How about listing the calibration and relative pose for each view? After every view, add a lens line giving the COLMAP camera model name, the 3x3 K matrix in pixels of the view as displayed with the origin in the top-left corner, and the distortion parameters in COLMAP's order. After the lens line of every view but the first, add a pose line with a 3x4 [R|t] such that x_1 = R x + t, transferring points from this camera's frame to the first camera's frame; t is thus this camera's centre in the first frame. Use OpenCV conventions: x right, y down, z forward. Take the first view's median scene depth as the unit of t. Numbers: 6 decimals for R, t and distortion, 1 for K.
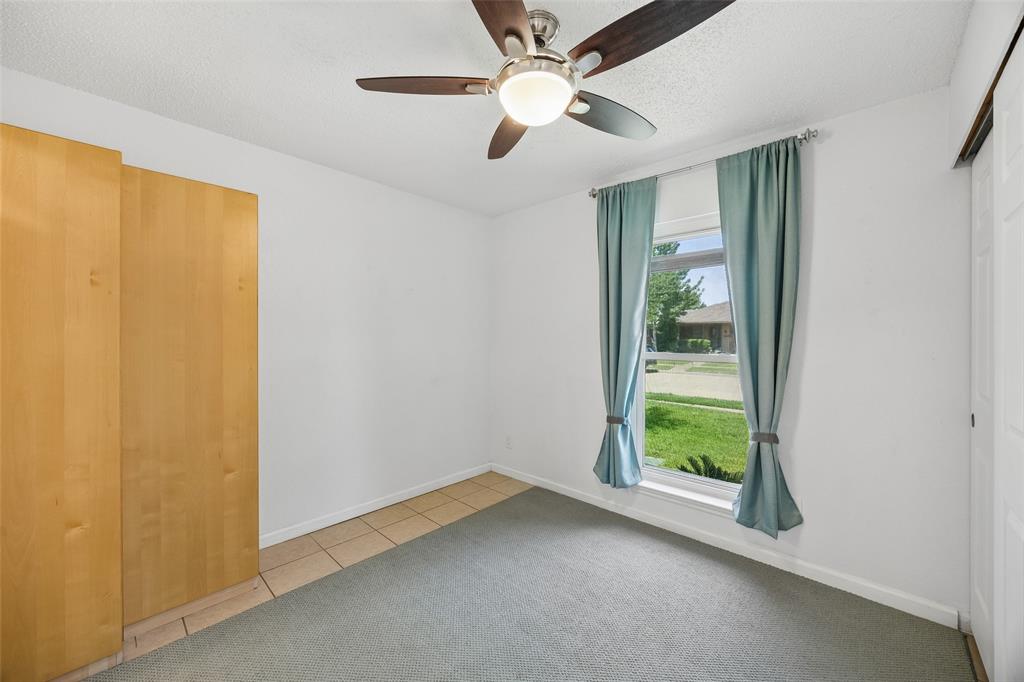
lens RADIAL K [[394.4, 0, 518.5], [0, 394.4, 334.8], [0, 0, 1]] dist [0.000364, 0.000145]
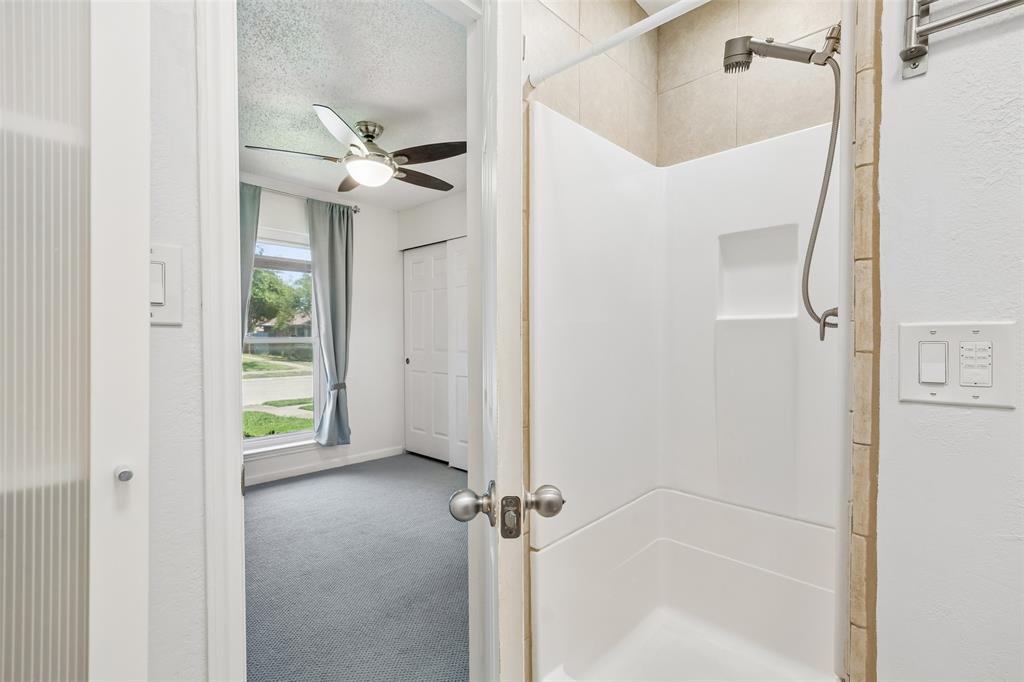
lens RADIAL K [[461.2, 0, 512.0], [0, 461.2, 341.0], [0, 0, 1]] dist [0.000836, 0.000191]
pose [[0.011928, -0.012019, 0.999857, -1.242236], [-0.003933, 0.999919, 0.012067, 0.049609], [-0.999921, -0.004077, 0.011880, 0.275579]]
